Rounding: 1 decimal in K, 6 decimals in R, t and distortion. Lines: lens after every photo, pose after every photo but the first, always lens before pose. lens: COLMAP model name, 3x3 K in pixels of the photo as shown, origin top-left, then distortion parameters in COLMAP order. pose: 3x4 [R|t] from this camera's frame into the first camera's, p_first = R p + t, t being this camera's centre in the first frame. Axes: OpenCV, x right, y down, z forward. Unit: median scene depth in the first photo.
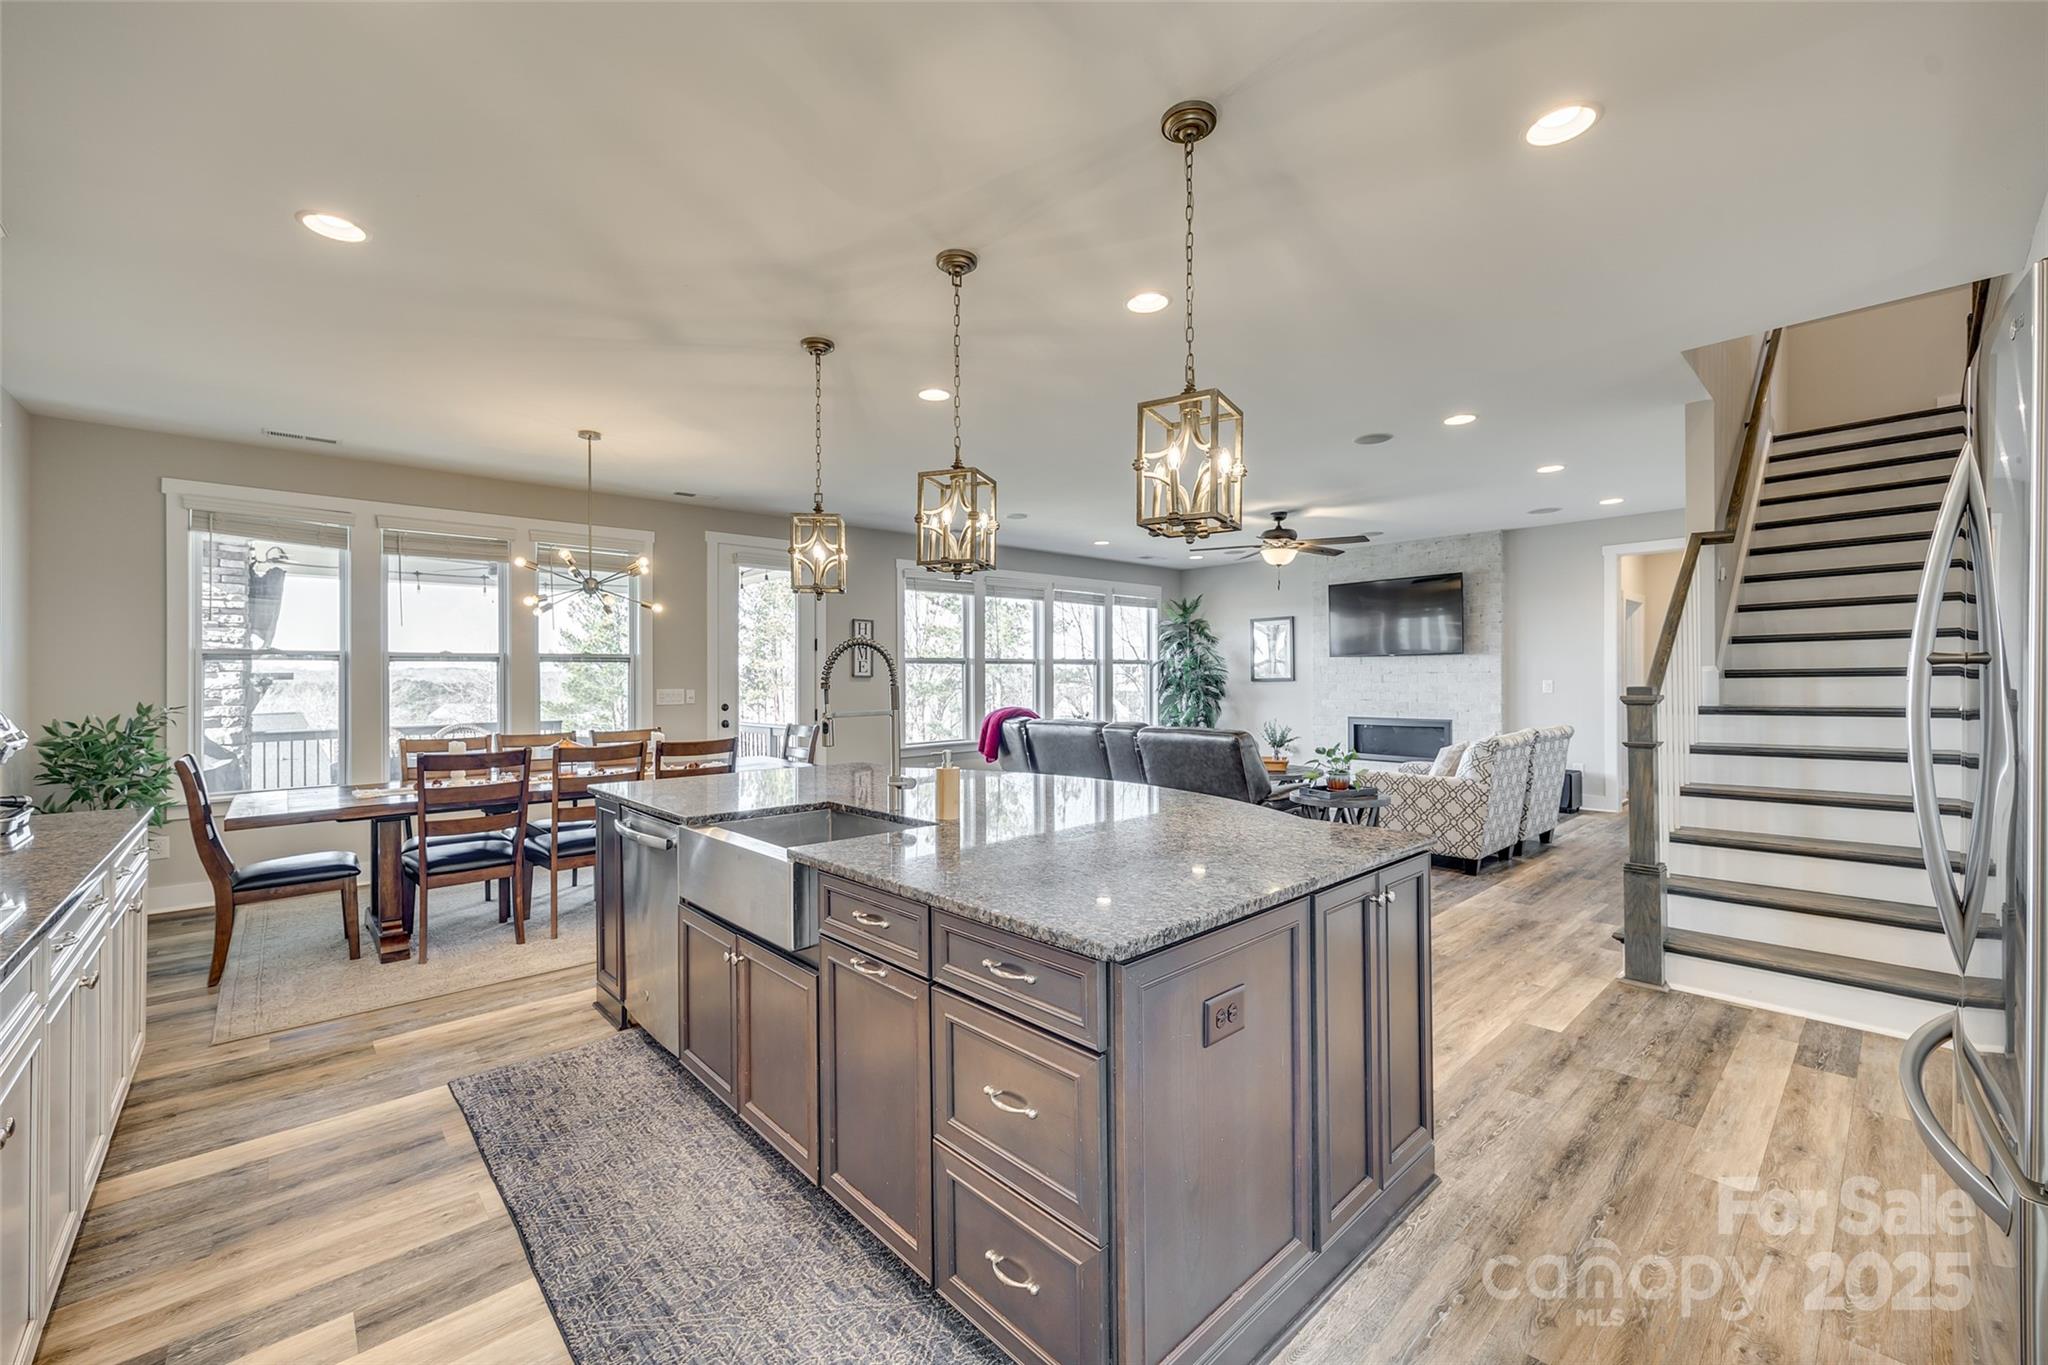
lens RADIAL K [[821.3, 0, 1023.5], [0, 821.3, 675.5], [0, 0, 1]] dist [-0.000044, -0.000125]
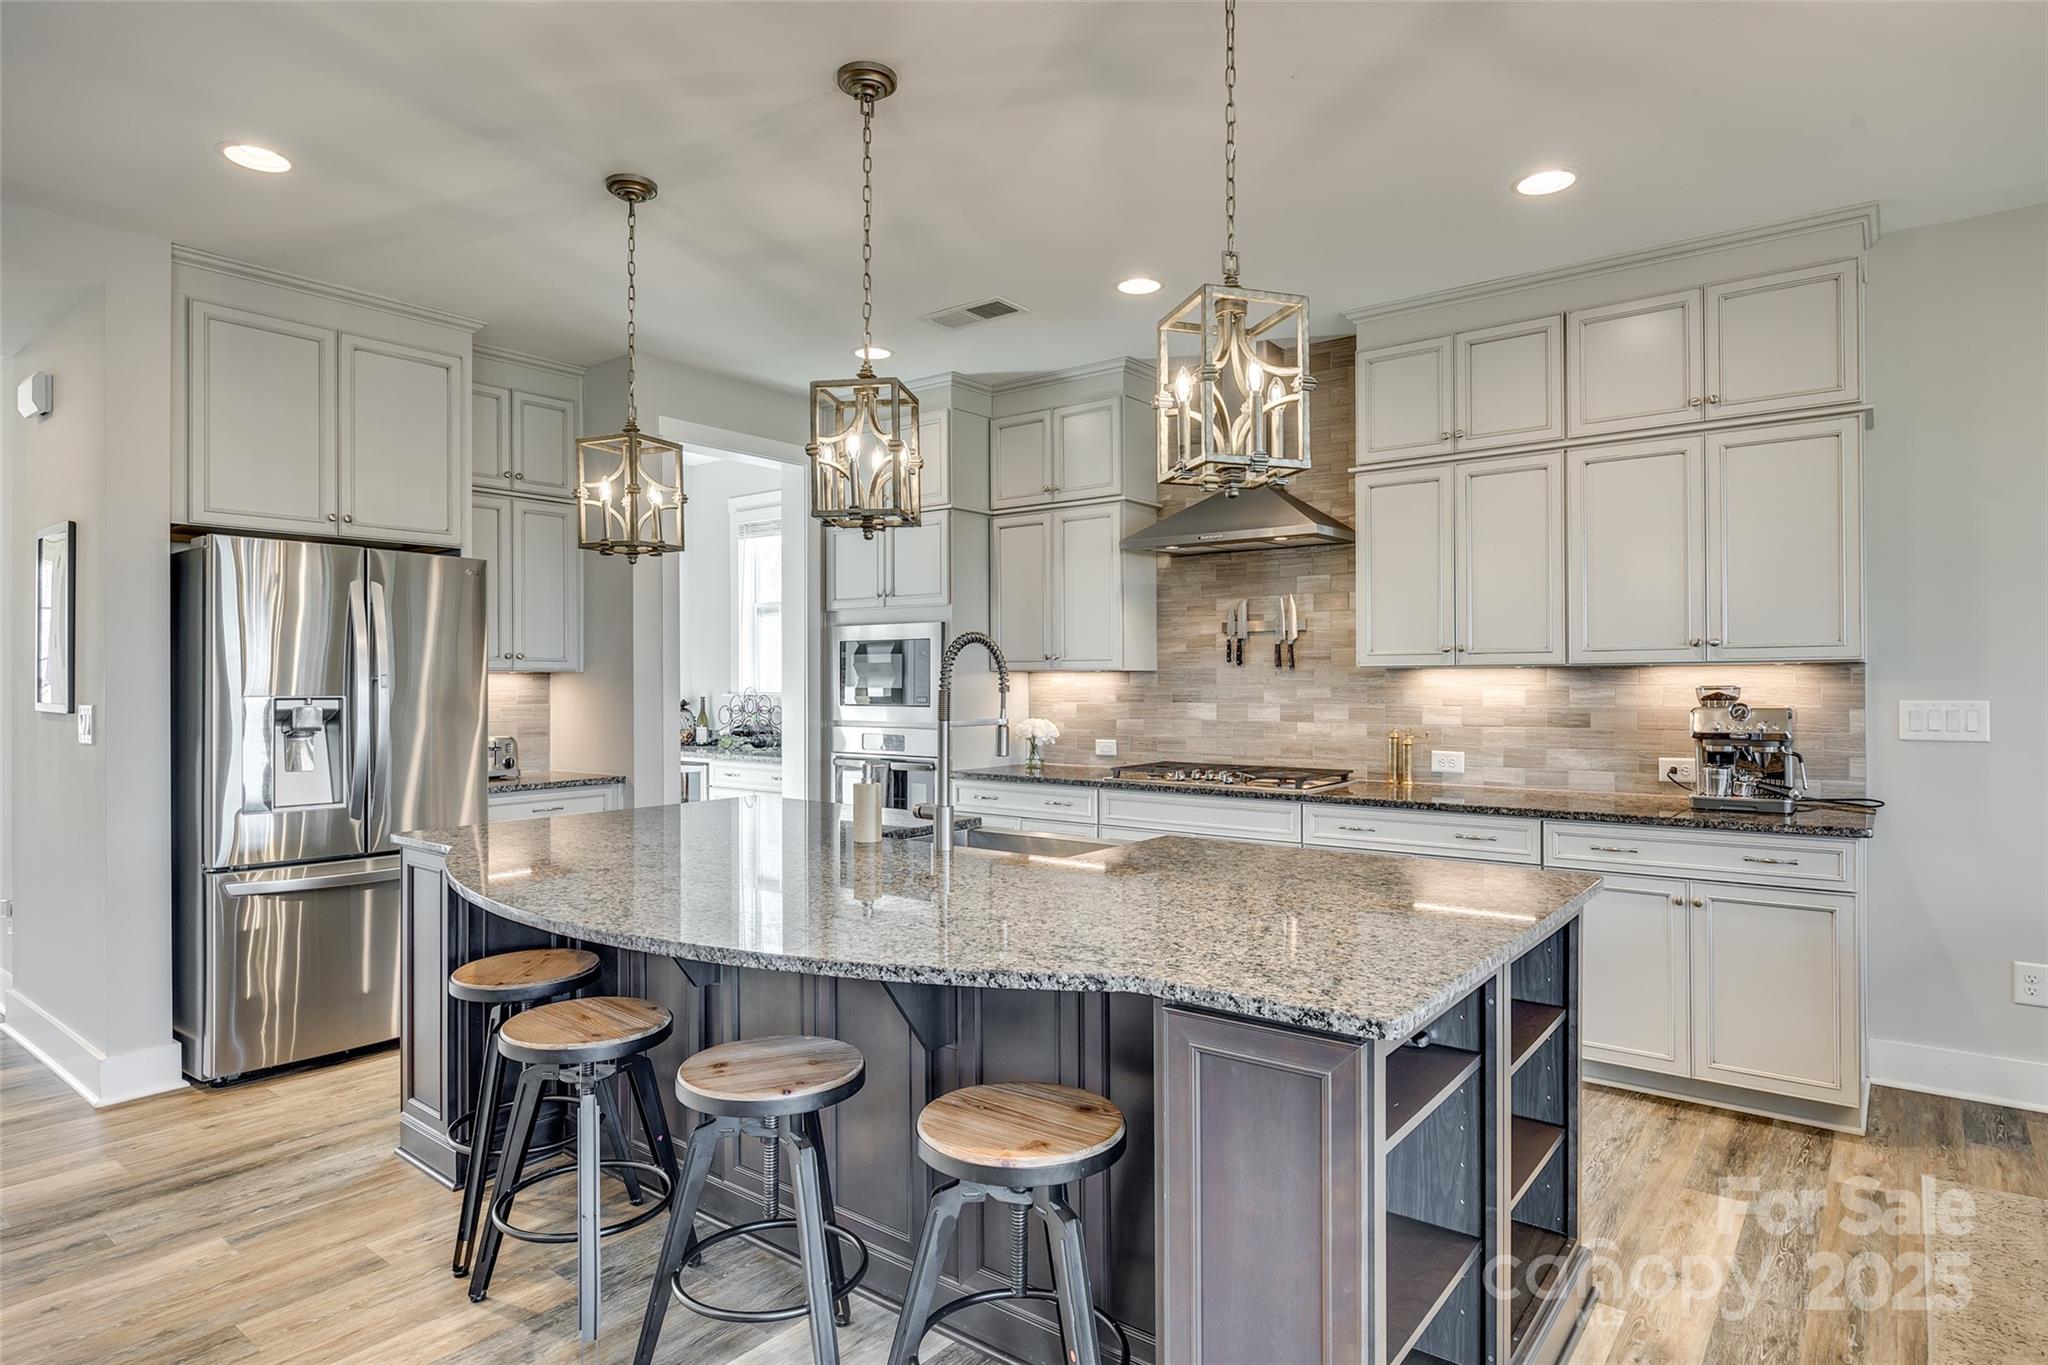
lens RADIAL K [[1116.5, 0, 1024.0], [0, 1116.5, 682.5], [0, 0, 1]] dist [-0.002889, -0.000997]
pose [[-0.986175, 0.009615, -0.165430, -0.022254], [0.010014, 0.999949, -0.001578, 0.003278], [0.165407, -0.003212, -0.986220, 0.842748]]
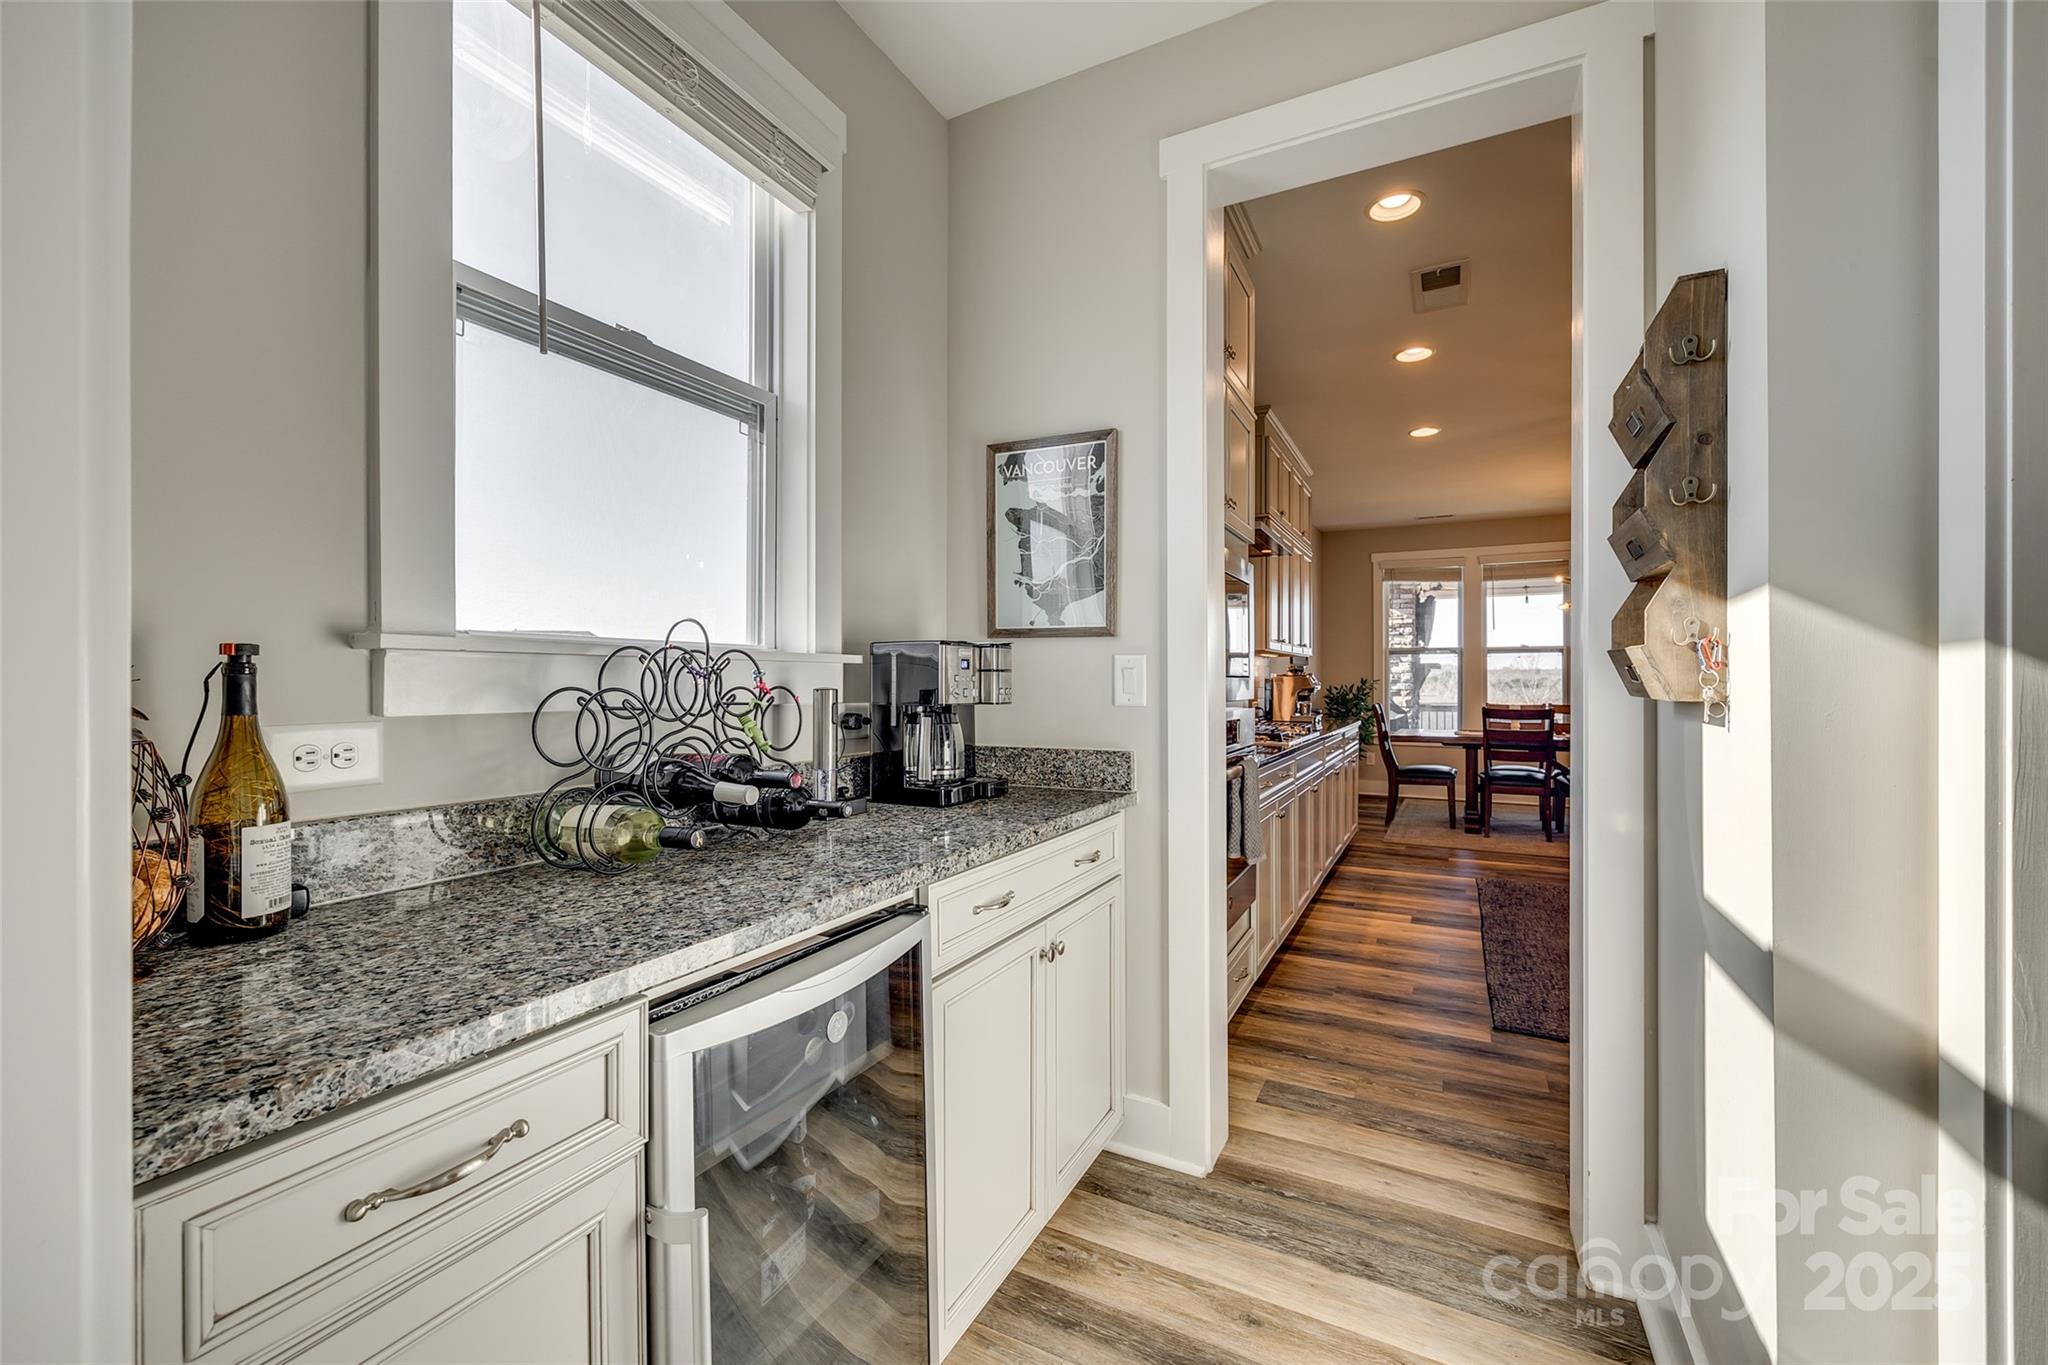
lens RADIAL K [[821.3, 0, 1023.5], [0, 821.3, 675.5], [0, 0, 1]] dist [-0.000044, -0.000125]
pose [[0.333830, 0.001344, -0.942632, 0.284721], [-0.000164, 0.999999, 0.001368, 0.017070], [0.942633, -0.000303, 0.333830, -0.232443]]
